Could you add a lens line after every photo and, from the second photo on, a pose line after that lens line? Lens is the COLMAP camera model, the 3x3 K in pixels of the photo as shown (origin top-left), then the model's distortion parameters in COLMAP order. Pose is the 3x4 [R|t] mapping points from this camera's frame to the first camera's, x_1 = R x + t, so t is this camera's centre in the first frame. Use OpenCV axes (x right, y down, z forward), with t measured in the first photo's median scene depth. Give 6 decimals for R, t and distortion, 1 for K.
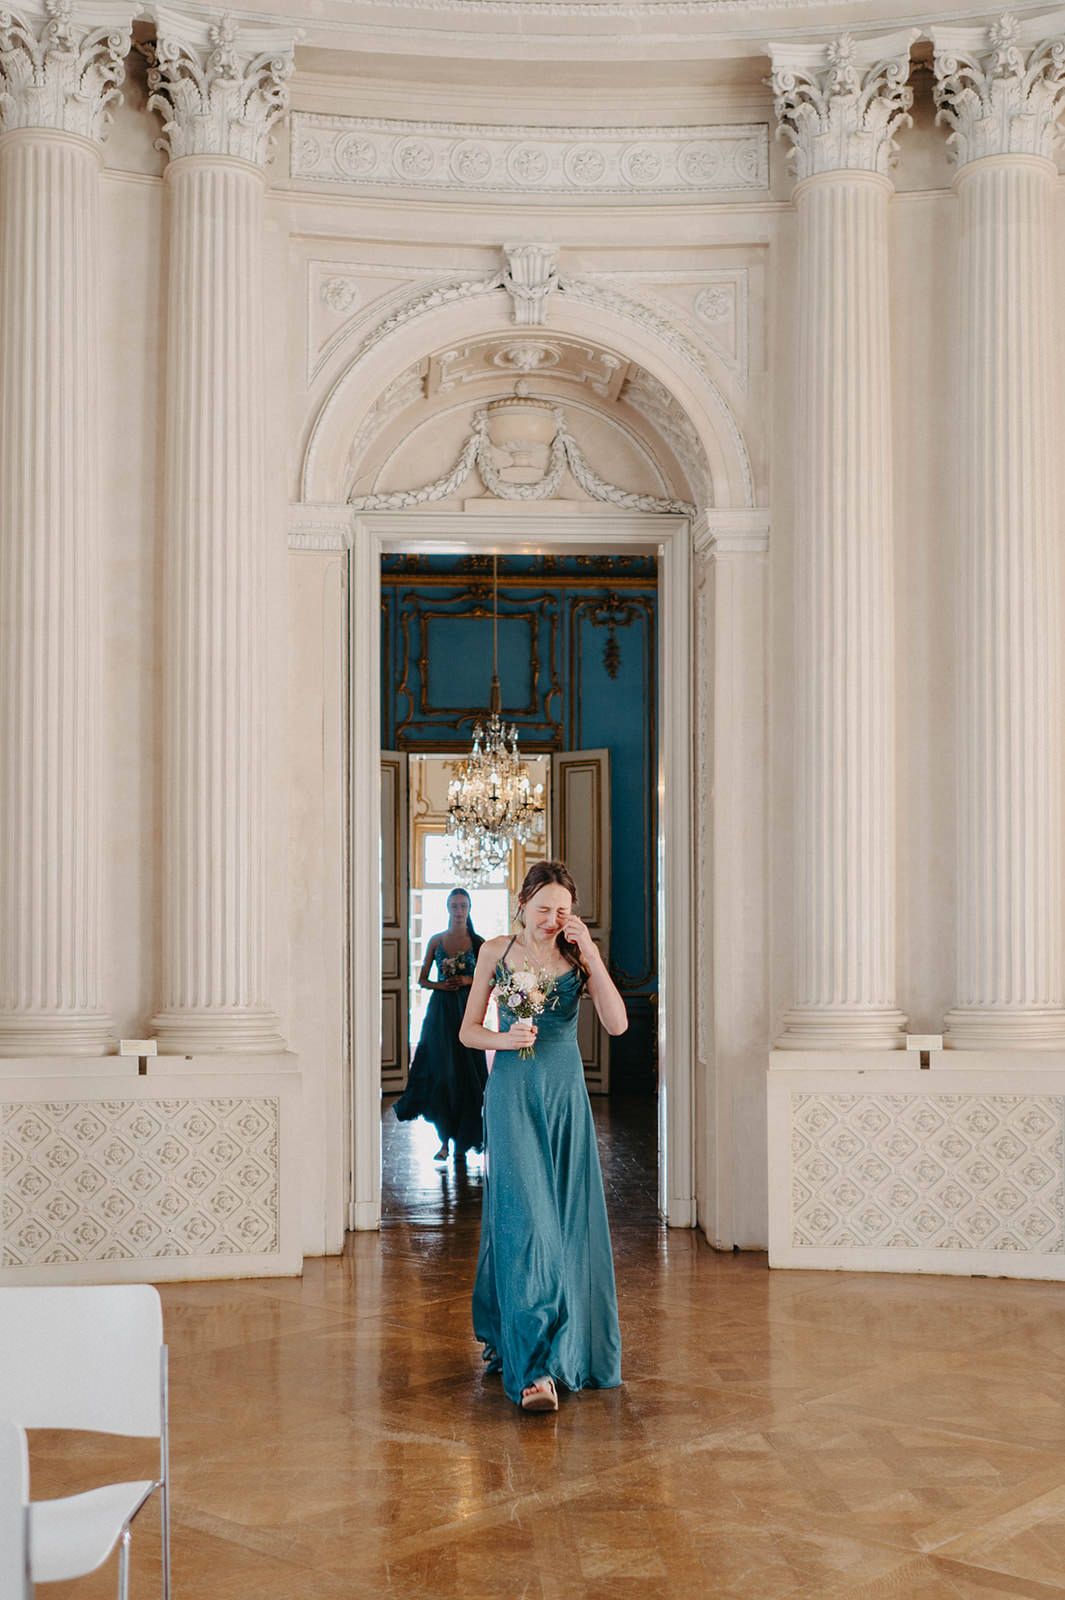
lens RADIAL K [[1822.9, 0, 495.2], [0, 1822.9, 904.4], [0, 0, 1]] dist [-0.006451, 0.000000]
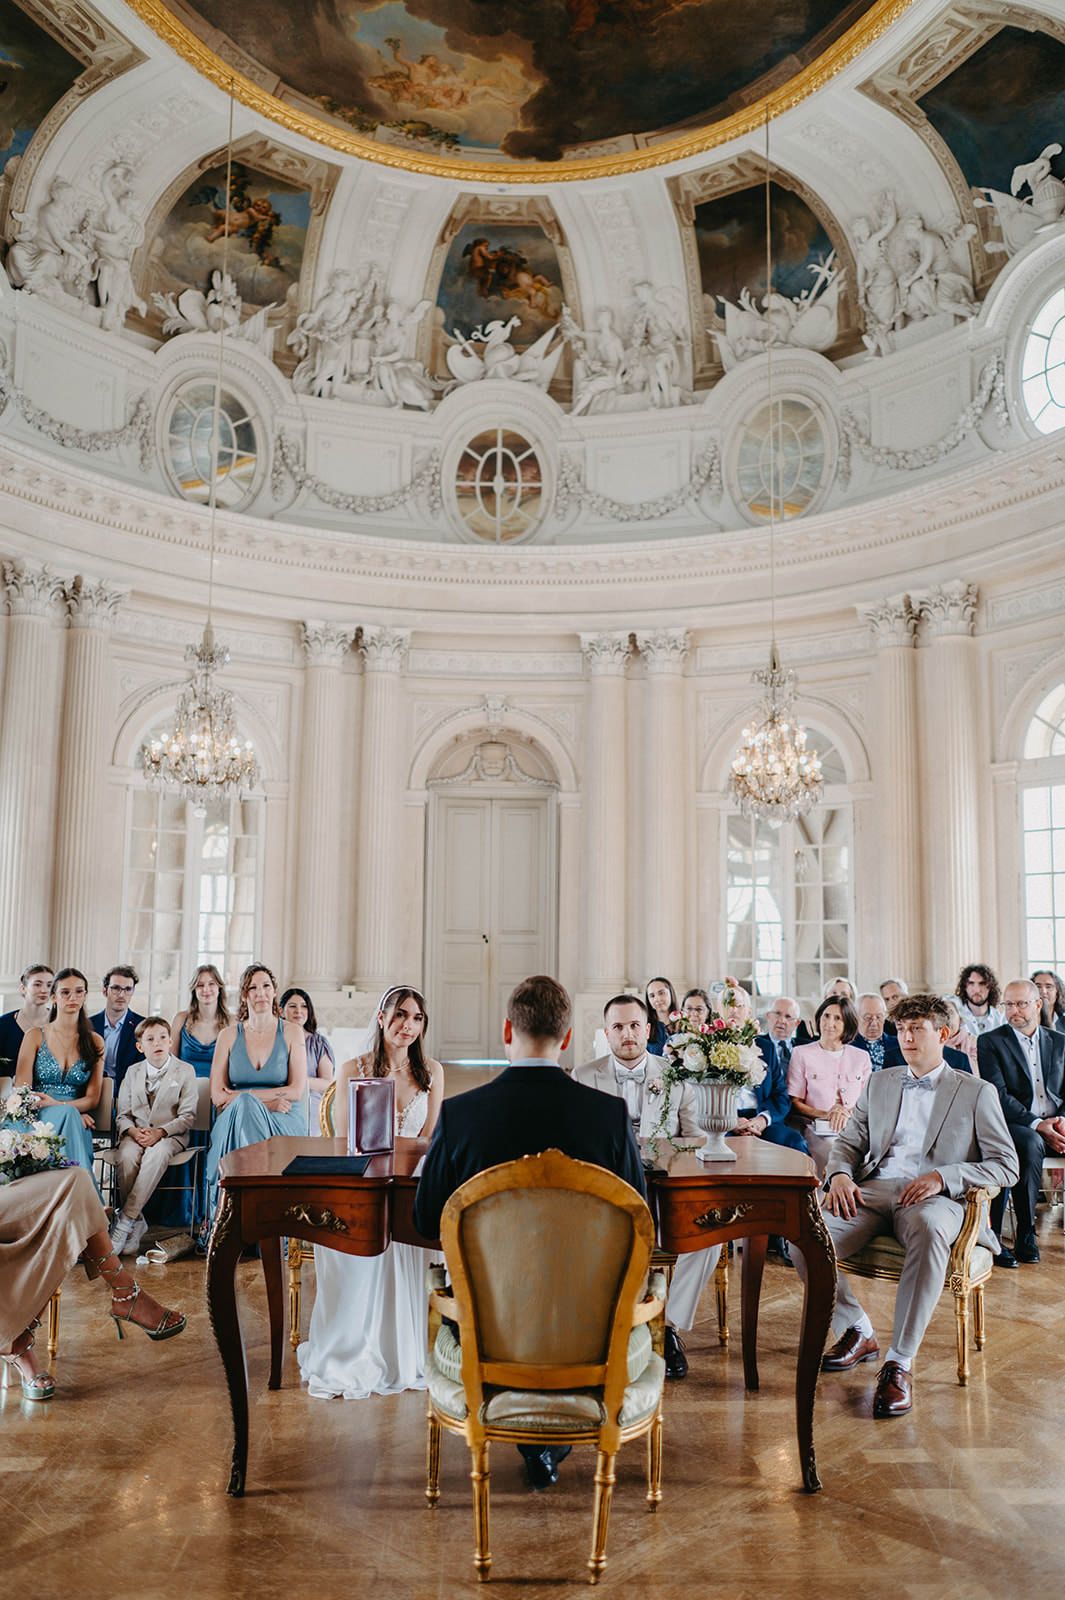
lens RADIAL K [[1206.1, 0, 523.7], [0, 1206.1, 816.4], [0, 0, 1]] dist [-0.018755, 0.043157]
pose [[0.999926, 0.011408, 0.004218, 0.056299], [-0.011002, 0.996208, -0.086301, -0.025229], [-0.005186, 0.086249, 0.996260, -0.778913]]
